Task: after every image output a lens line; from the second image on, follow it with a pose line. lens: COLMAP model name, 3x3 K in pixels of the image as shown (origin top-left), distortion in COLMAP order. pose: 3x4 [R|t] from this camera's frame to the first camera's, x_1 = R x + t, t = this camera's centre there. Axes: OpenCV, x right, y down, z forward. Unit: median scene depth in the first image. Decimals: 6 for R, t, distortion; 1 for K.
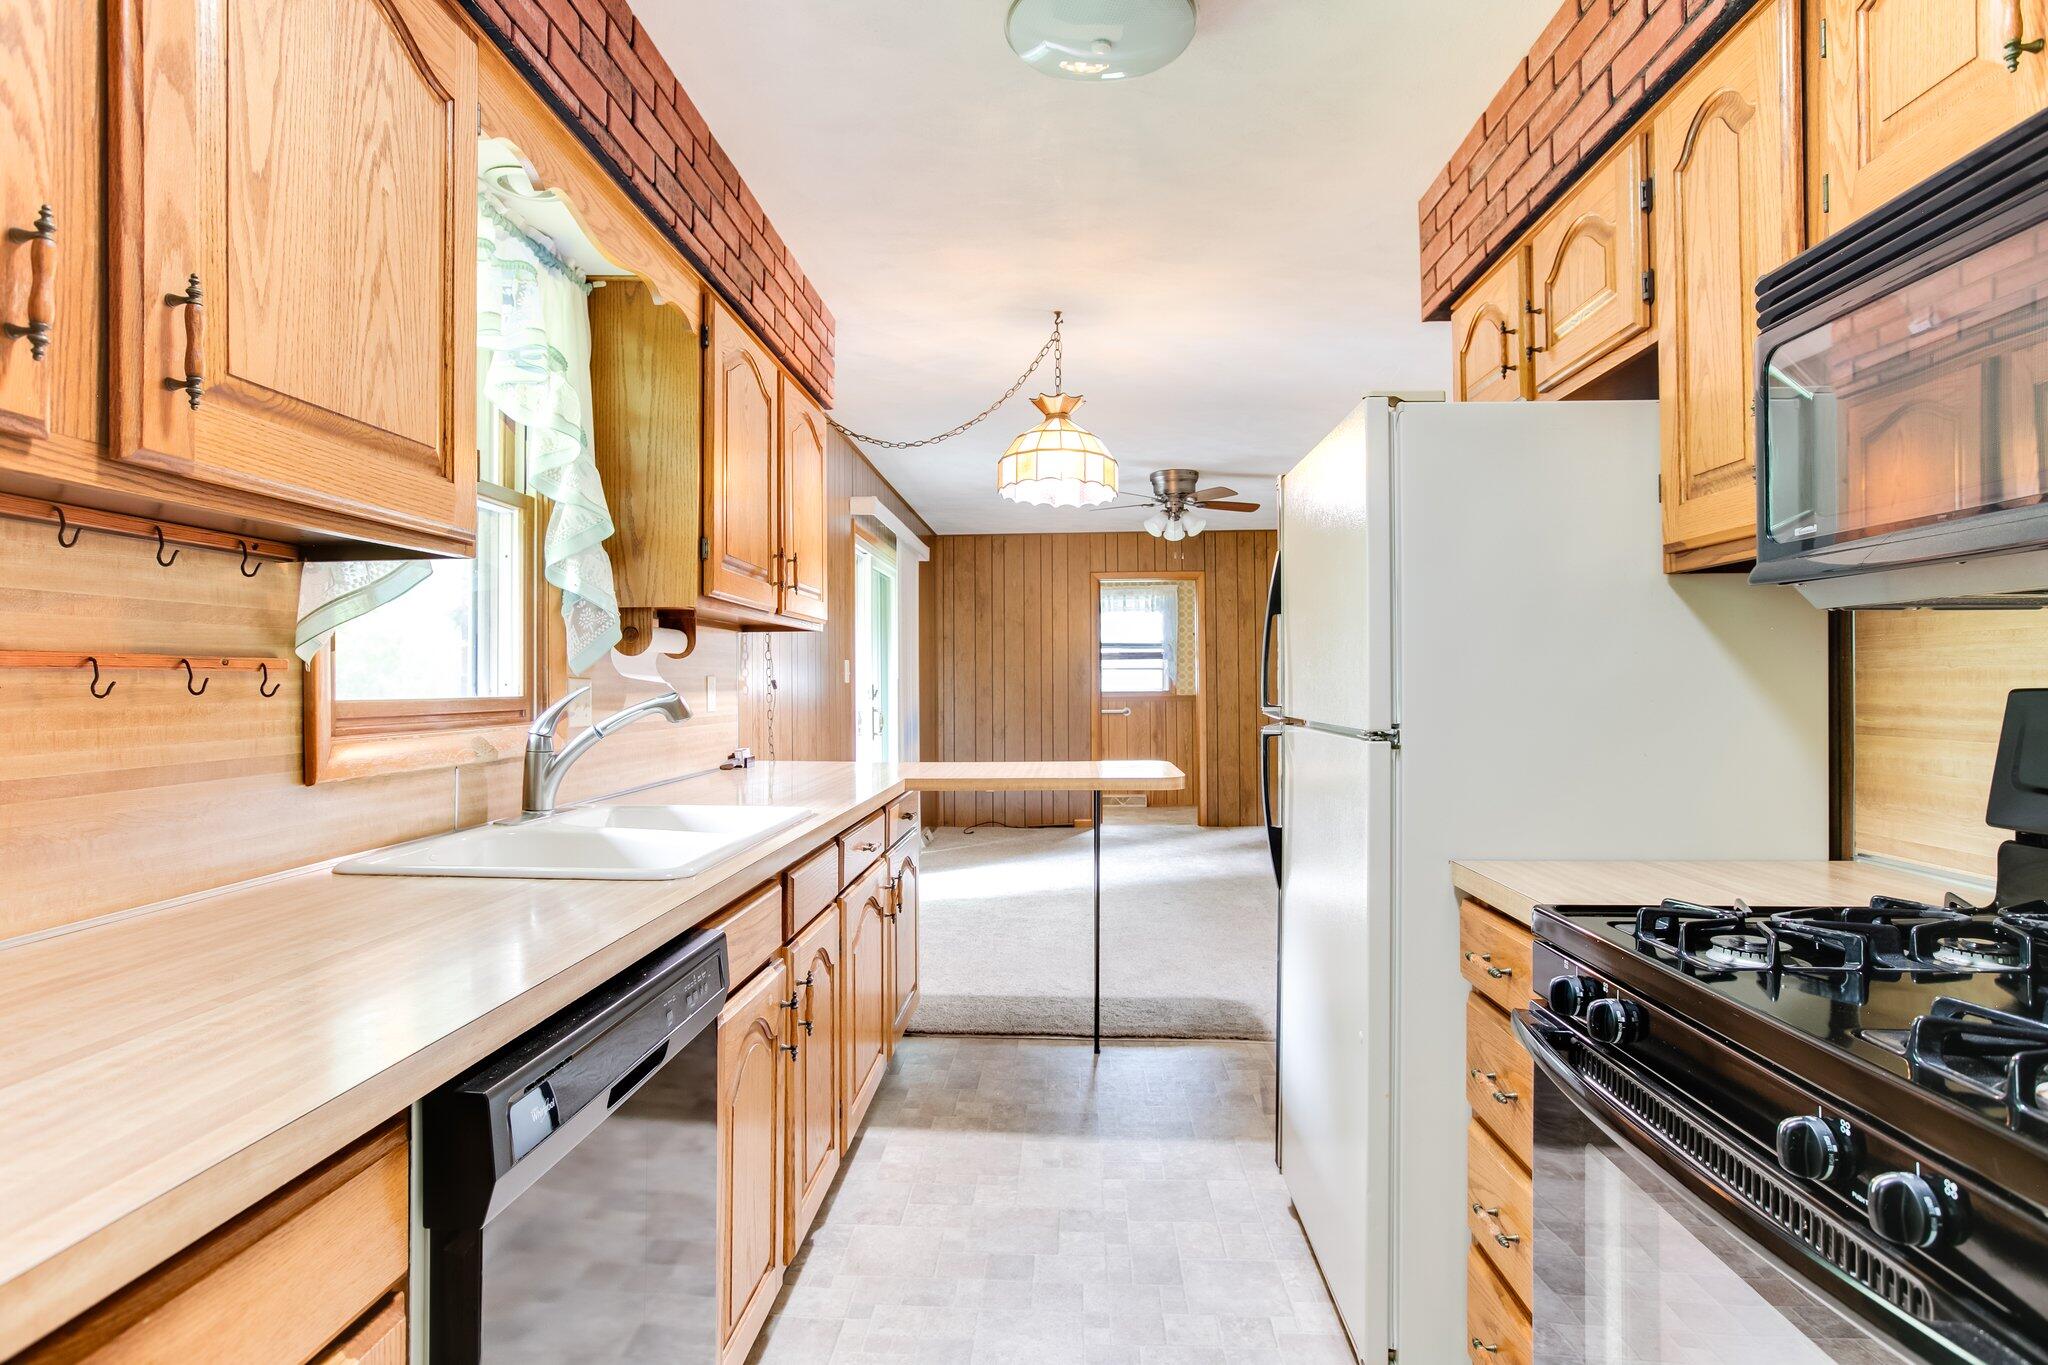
lens RADIAL K [[1085.9, 0, 999.7], [0, 1085.9, 682.5], [0, 0, 1]] dist [-0.047308, 0.026081]
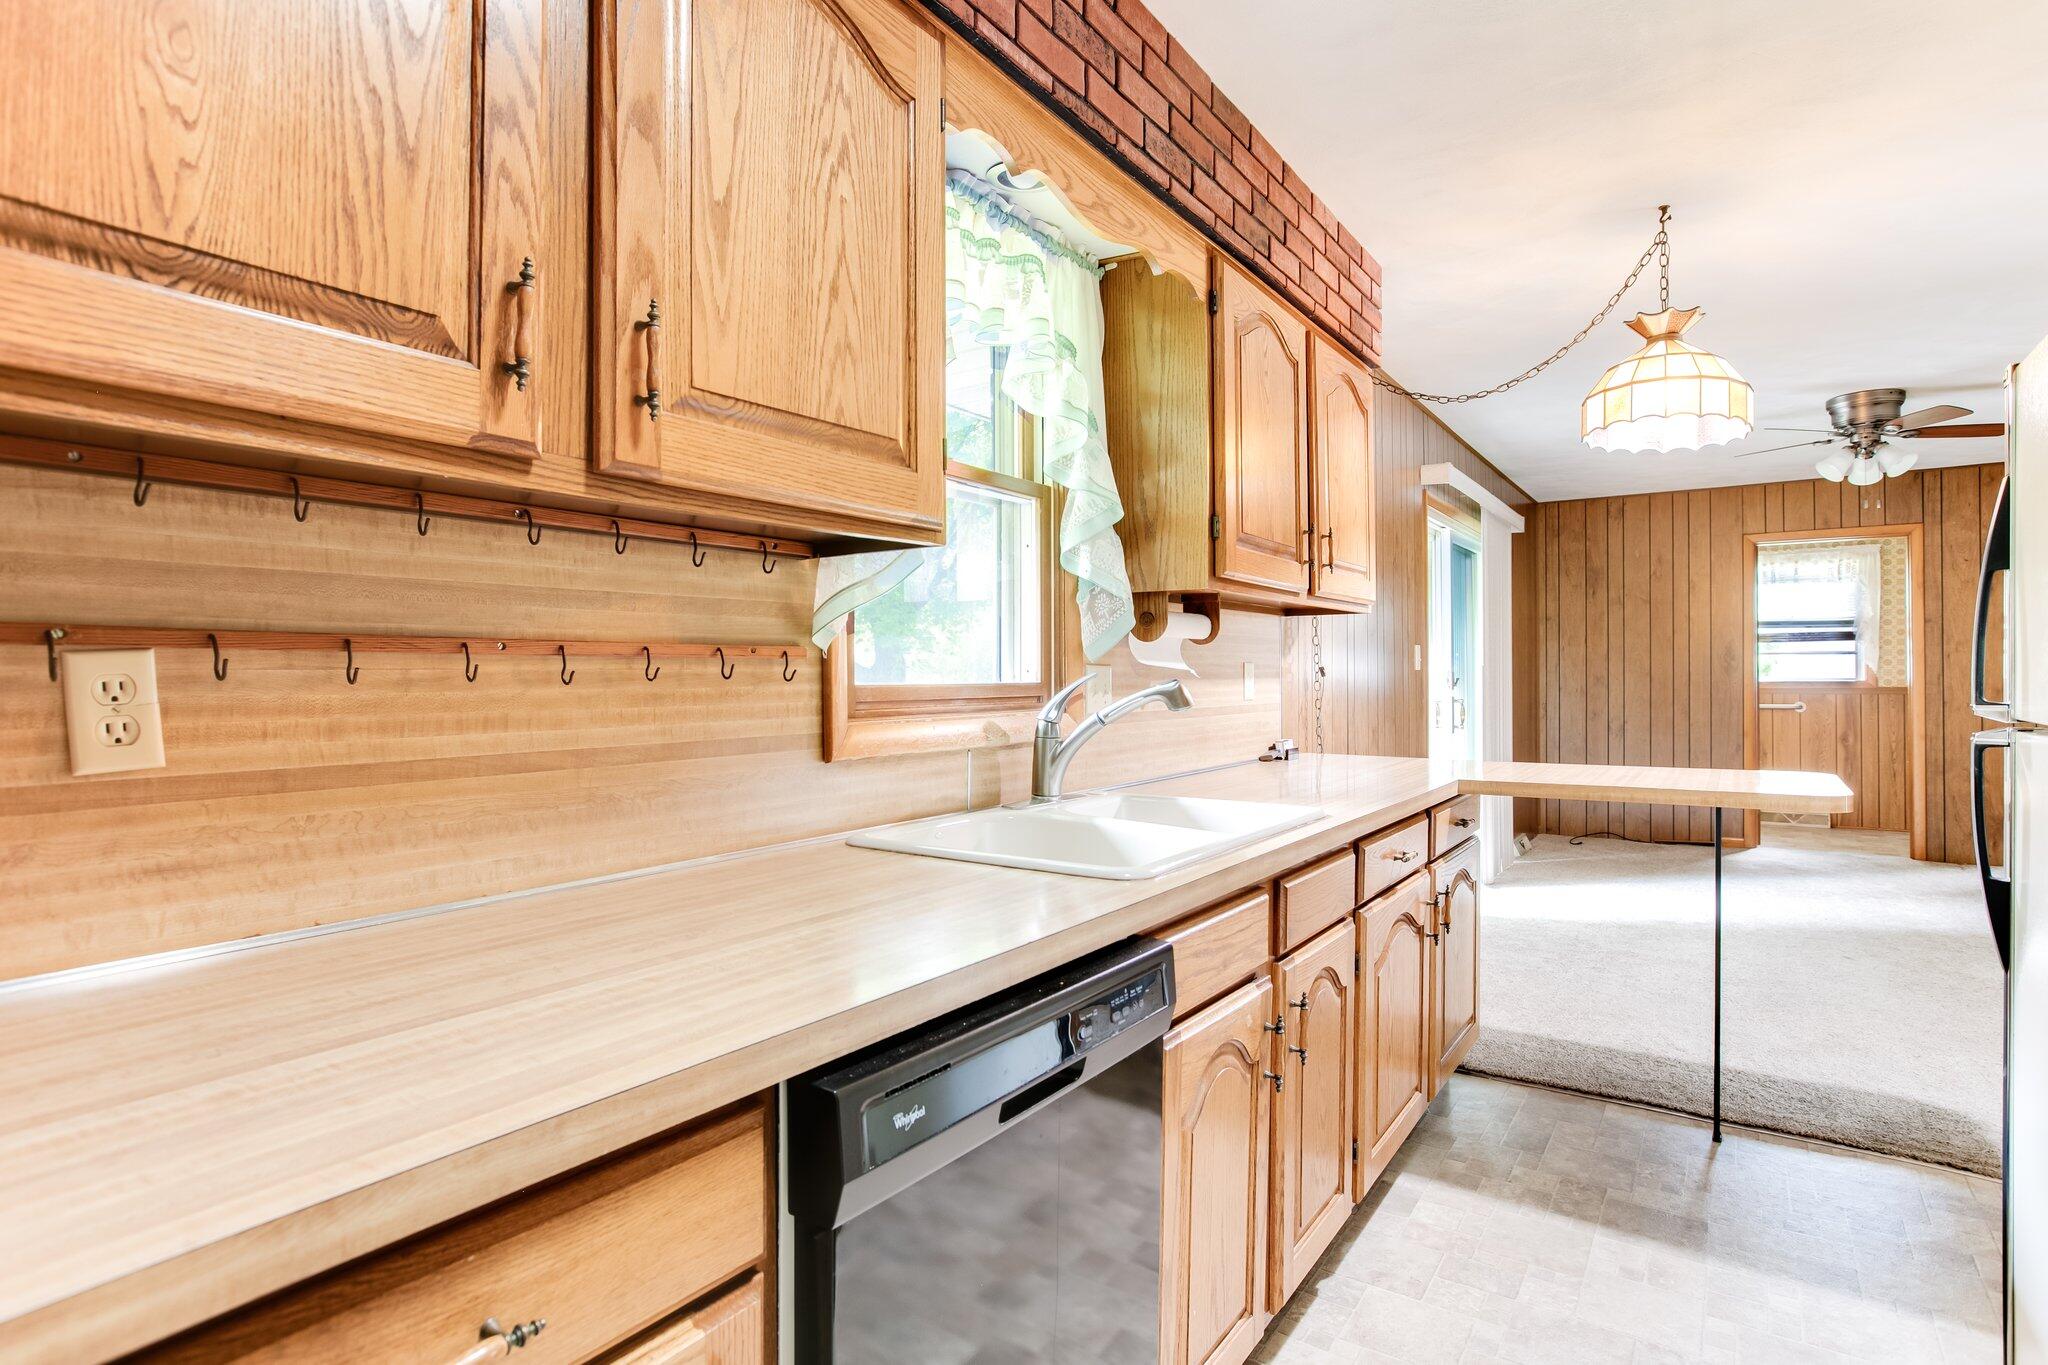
lens RADIAL K [[1085.9, 0, 1002.9], [0, 1085.9, 677.8], [0, 0, 1]] dist [-0.047308, 0.026081]
pose [[0.857538, 0.004486, -0.514400, 0.062151], [-0.001040, 0.999975, 0.006987, 0.001328], [0.514419, -0.005457, 0.857522, 0.103977]]
